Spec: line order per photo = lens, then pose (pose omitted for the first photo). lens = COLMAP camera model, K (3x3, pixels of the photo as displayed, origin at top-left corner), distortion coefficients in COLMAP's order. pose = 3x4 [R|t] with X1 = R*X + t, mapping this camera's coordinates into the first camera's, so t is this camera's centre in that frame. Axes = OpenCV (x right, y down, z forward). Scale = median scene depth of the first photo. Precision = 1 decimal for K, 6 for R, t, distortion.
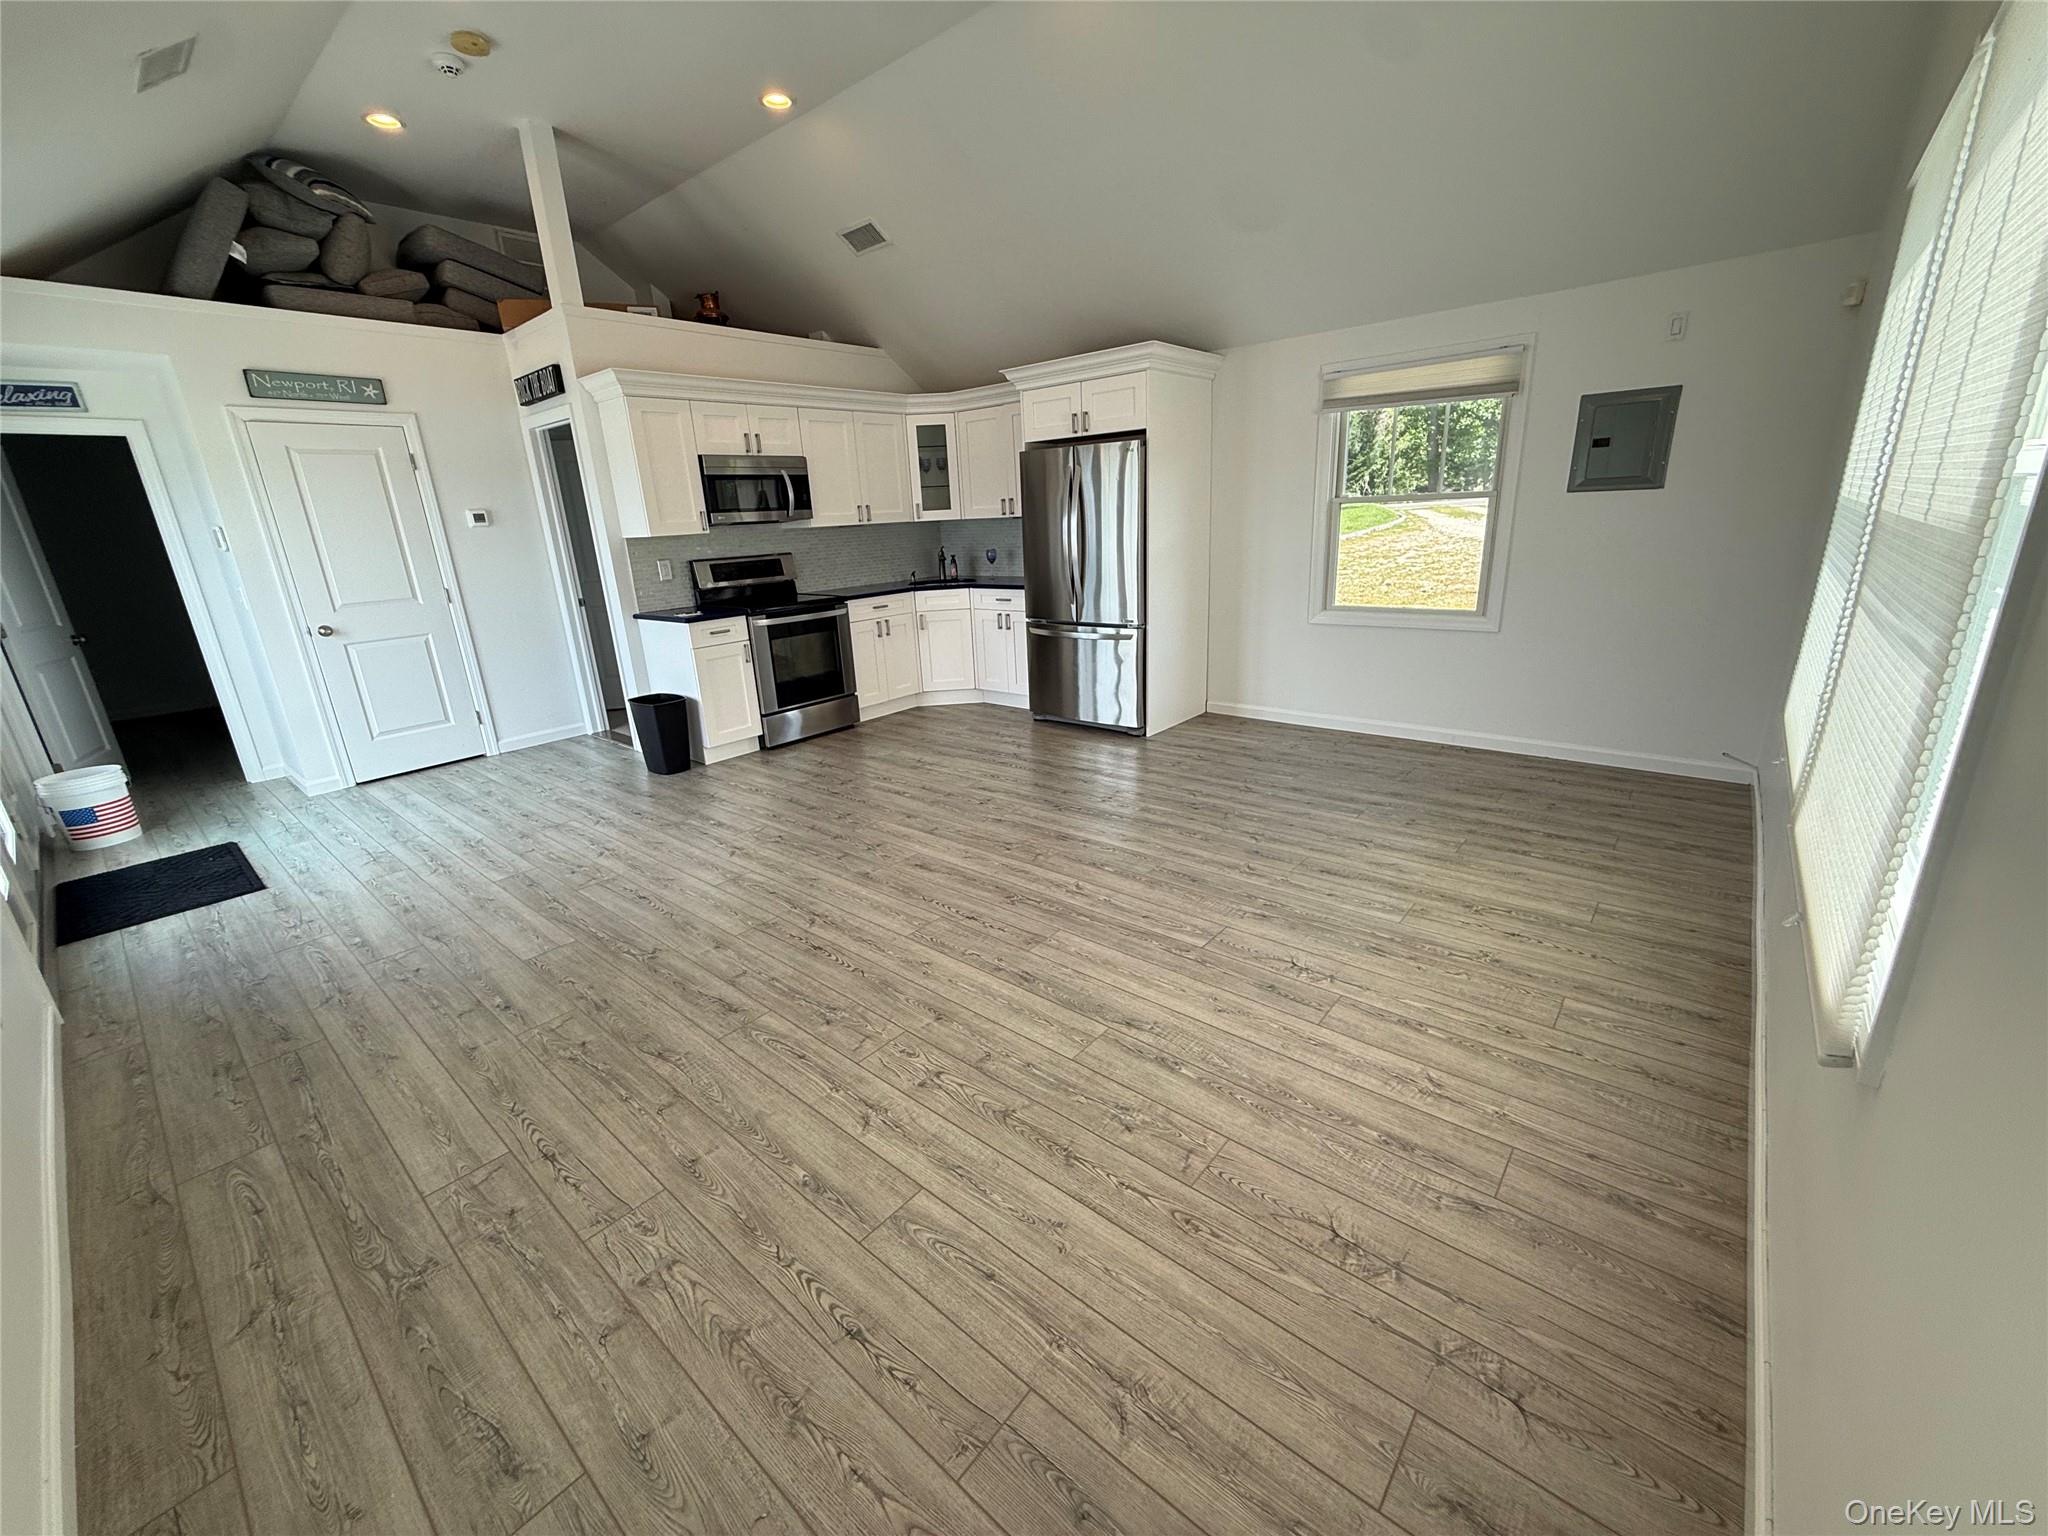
lens RADIAL K [[824.4, 0, 1024.0], [0, 824.4, 768.0], [0, 0, 1]] dist [0.000117, -0.000051]
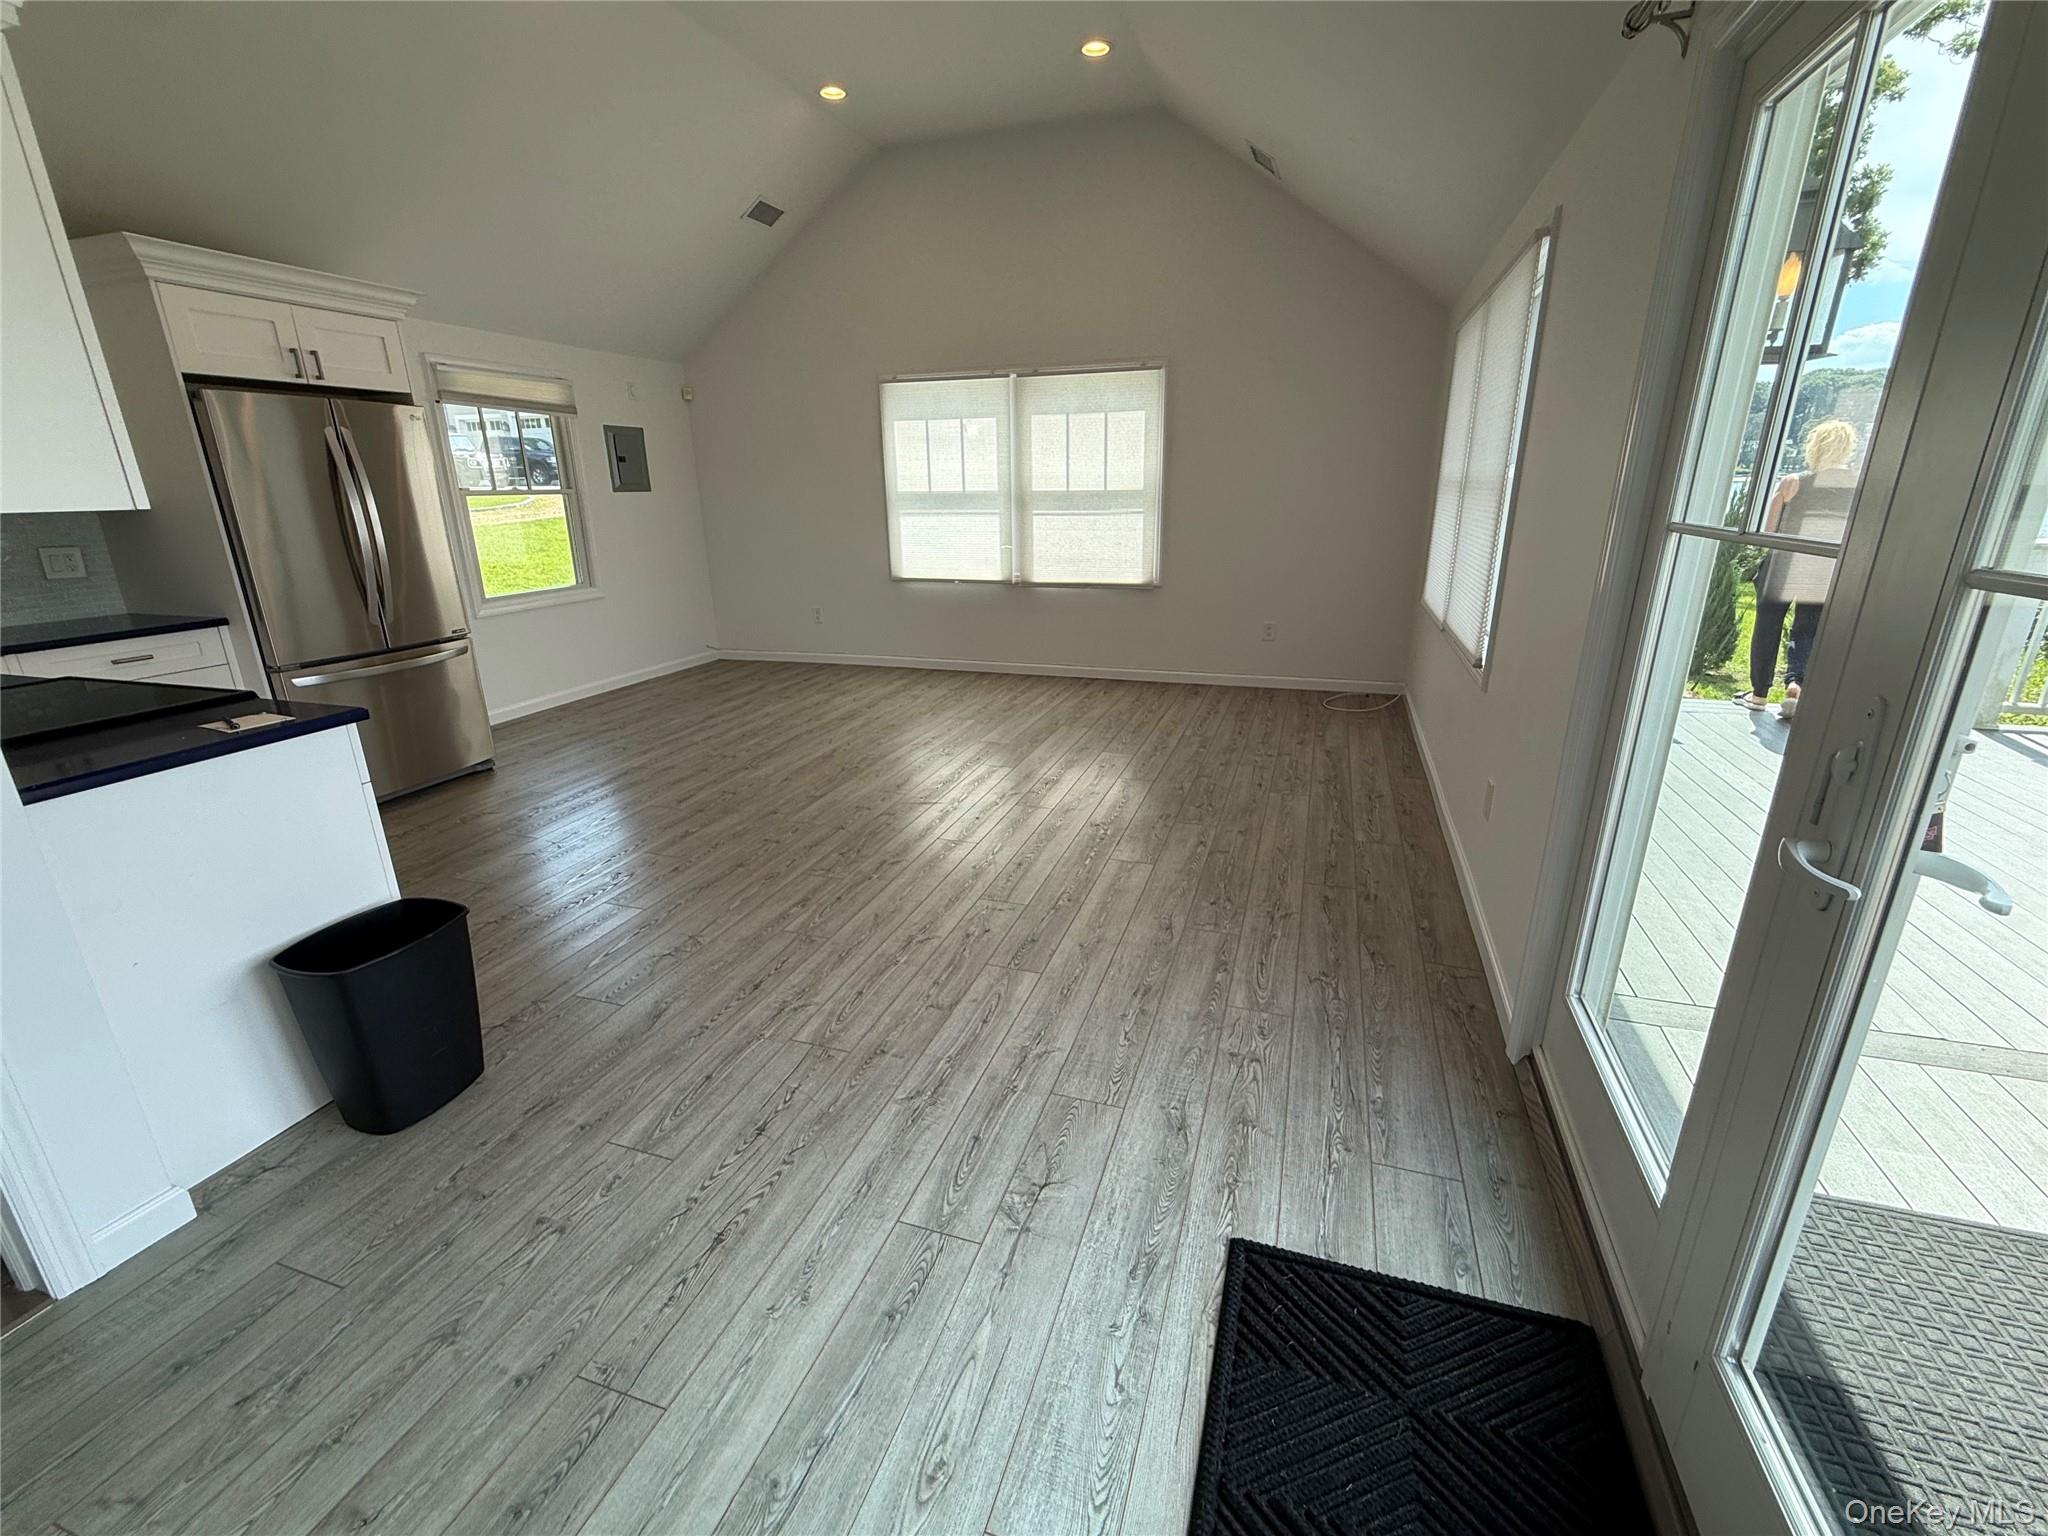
lens RADIAL K [[880.3, 0, 1018.8], [0, 880.3, 768.8], [0, 0, 1]] dist [0.002254, -0.000589]
pose [[-0.372704, -0.236706, 0.897253, -1.154425], [0.306011, 0.881479, 0.359656, -0.263305], [-0.876042, 0.408615, -0.256096, 1.039249]]
